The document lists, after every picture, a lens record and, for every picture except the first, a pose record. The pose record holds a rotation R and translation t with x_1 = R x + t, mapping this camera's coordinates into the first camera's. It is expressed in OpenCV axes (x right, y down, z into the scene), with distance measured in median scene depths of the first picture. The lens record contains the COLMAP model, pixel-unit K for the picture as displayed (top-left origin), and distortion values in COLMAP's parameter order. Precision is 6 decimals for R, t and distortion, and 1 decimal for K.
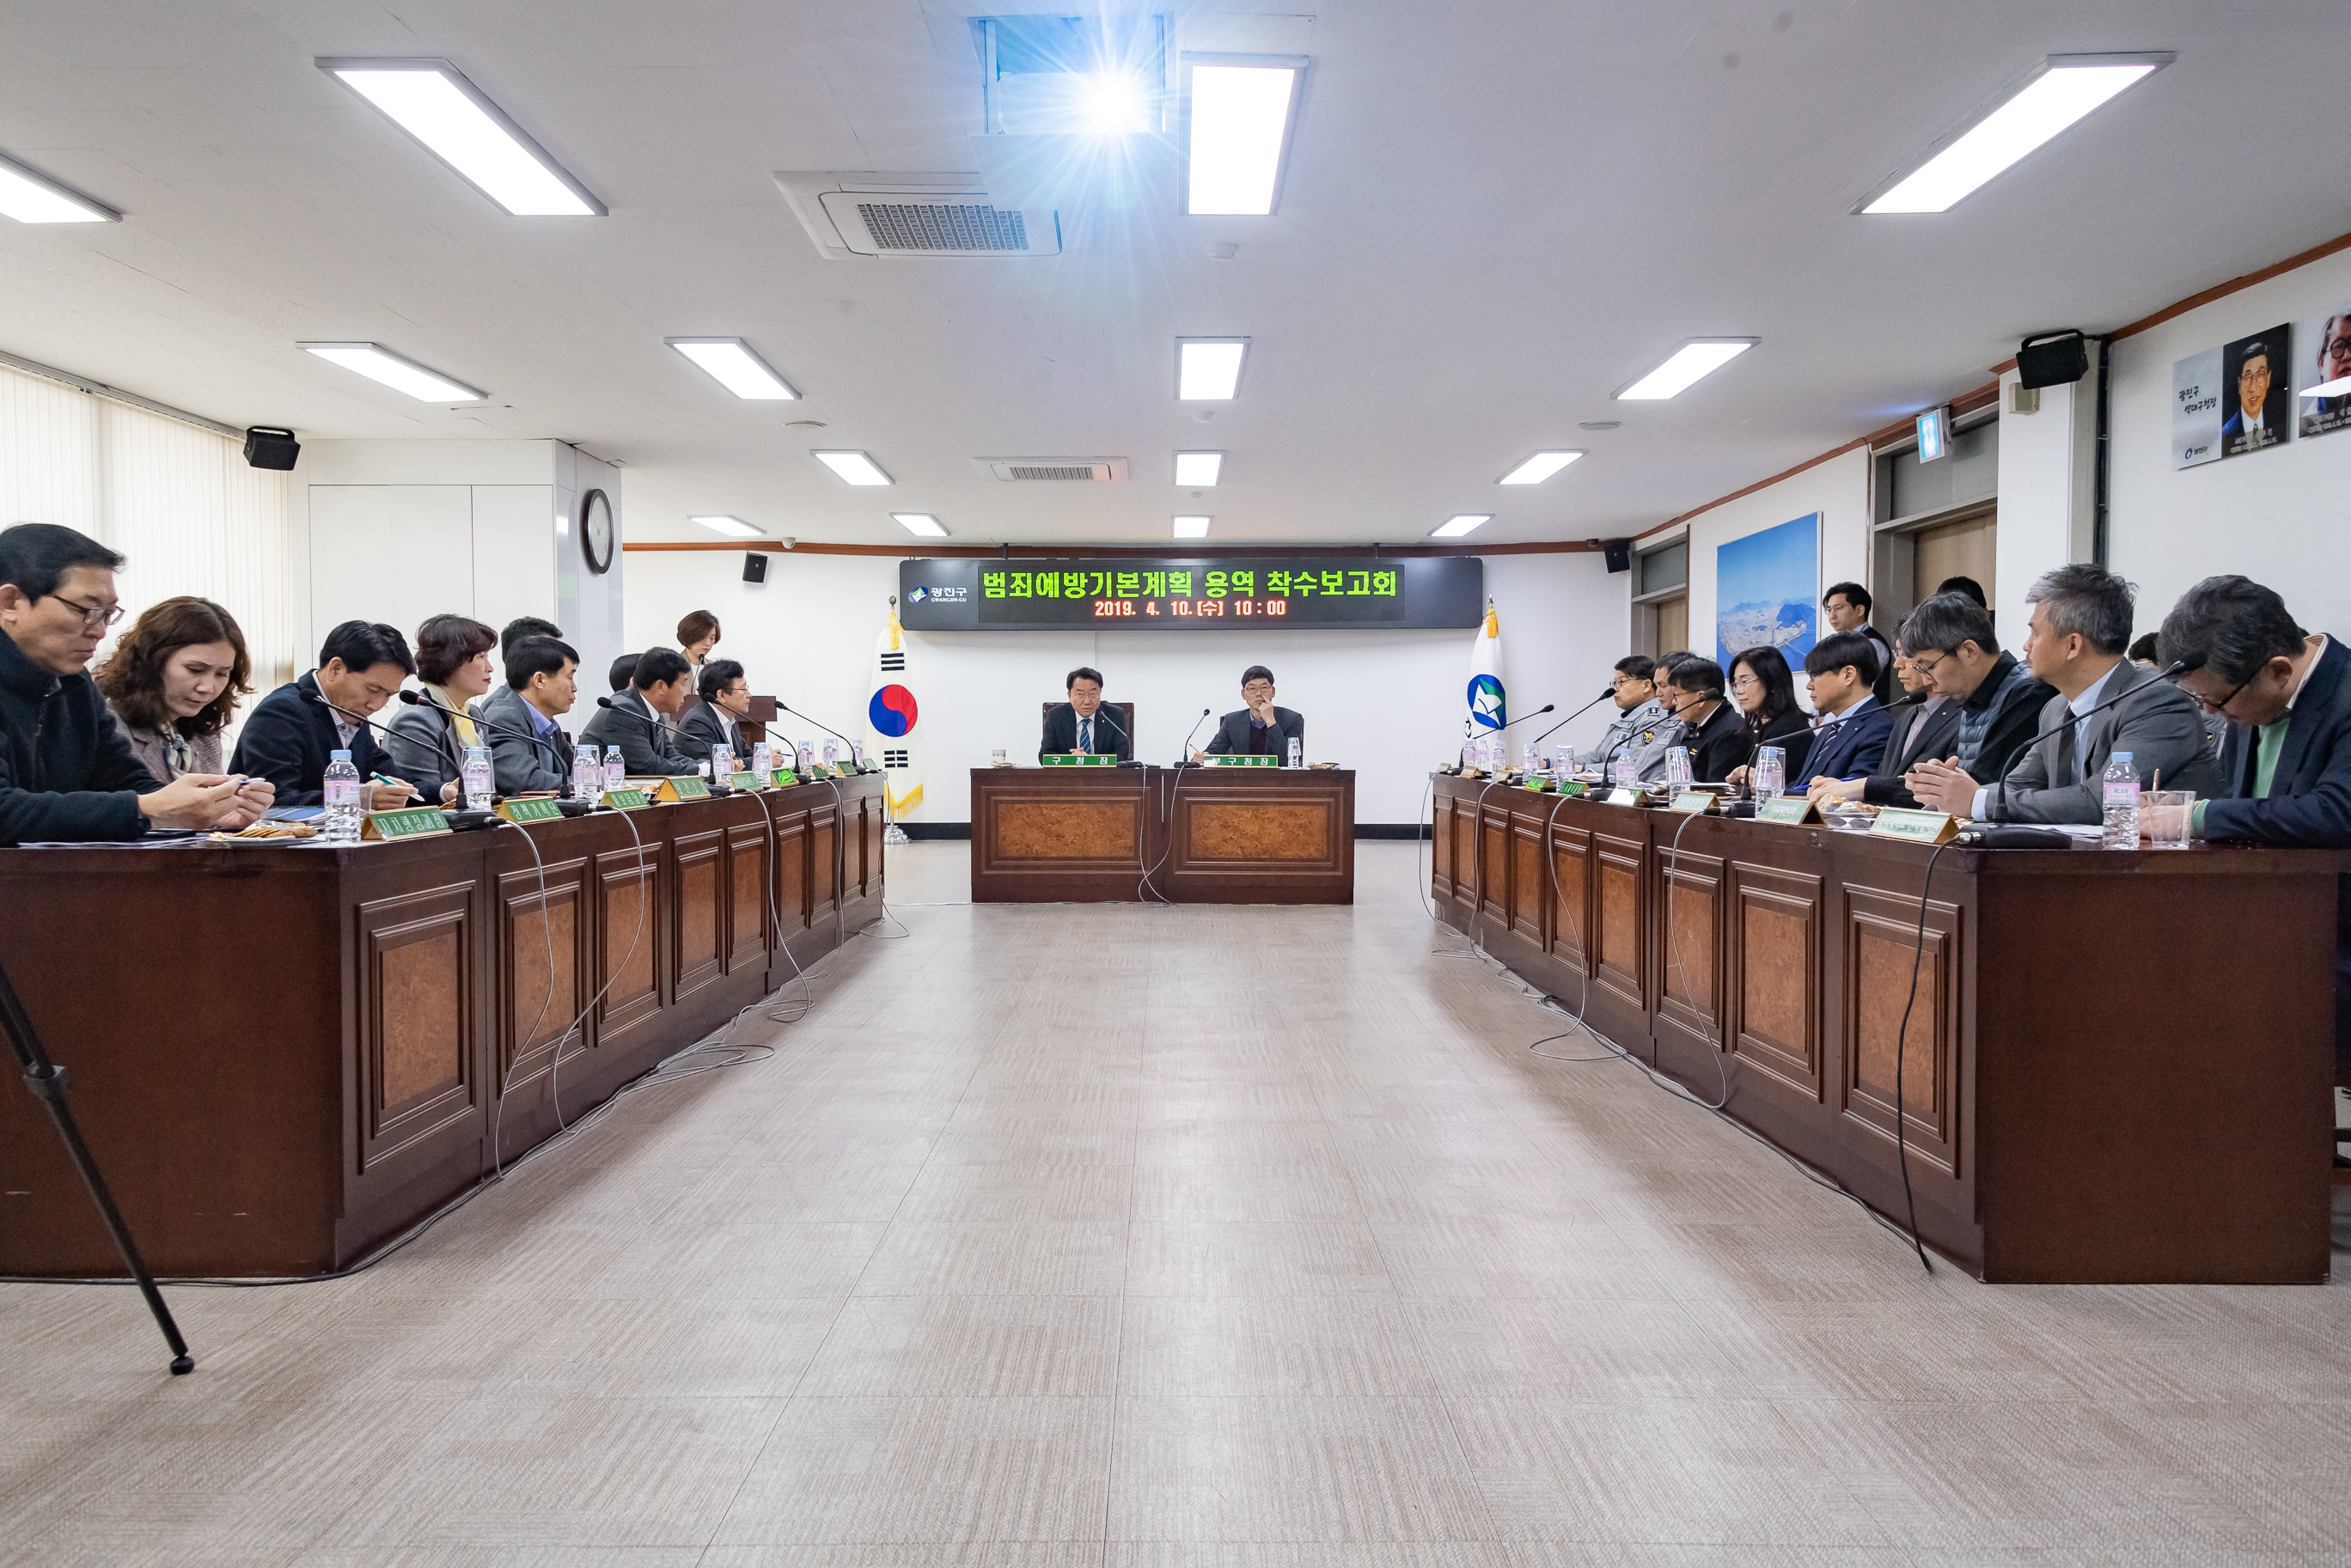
lens RADIAL K [[1918.3, 0, 1176.7], [0, 1918.3, 784.0], [0, 0, 1]] dist [-0.000188, -0.001212]
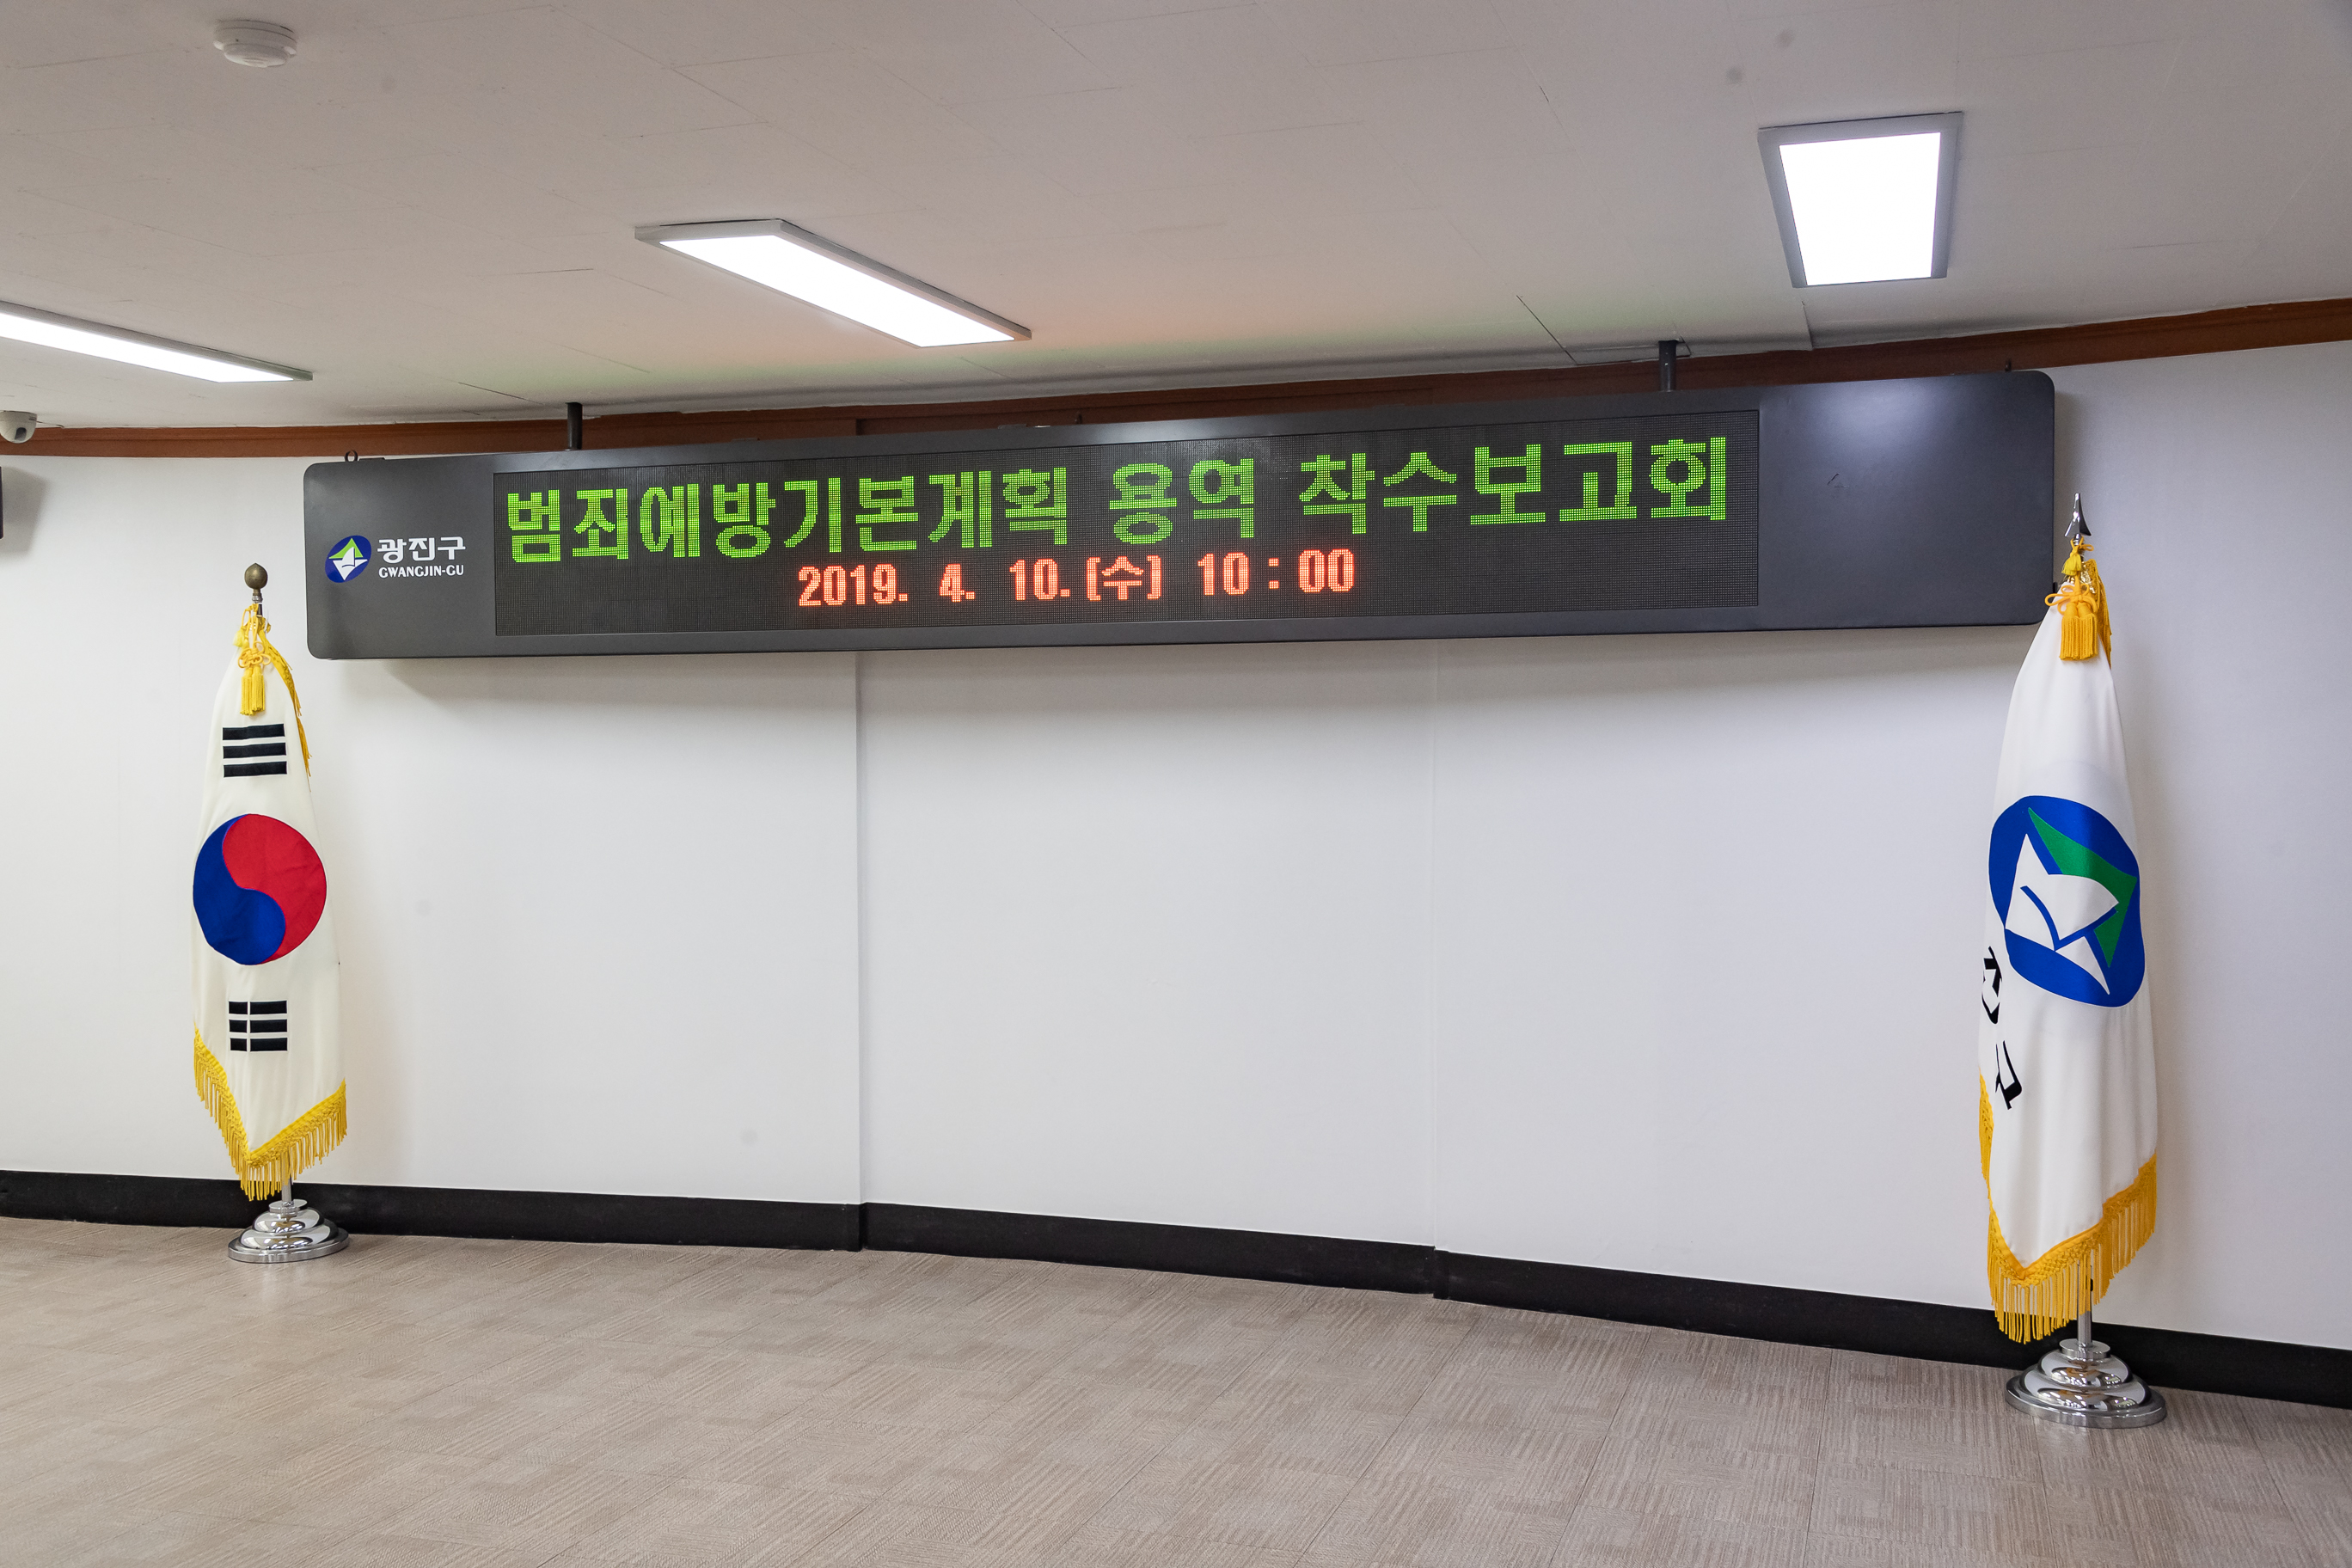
lens RADIAL K [[2240.2, 0, 1172.9], [0, 2240.2, 782.2], [0, 0, 1]] dist [0.021599, 0.000000]
pose [[0.941529, 0.007045, -0.336859, 0.150075], [-0.005377, 0.999968, 0.005885, -0.060332], [0.336890, -0.003730, 0.941537, 0.655415]]
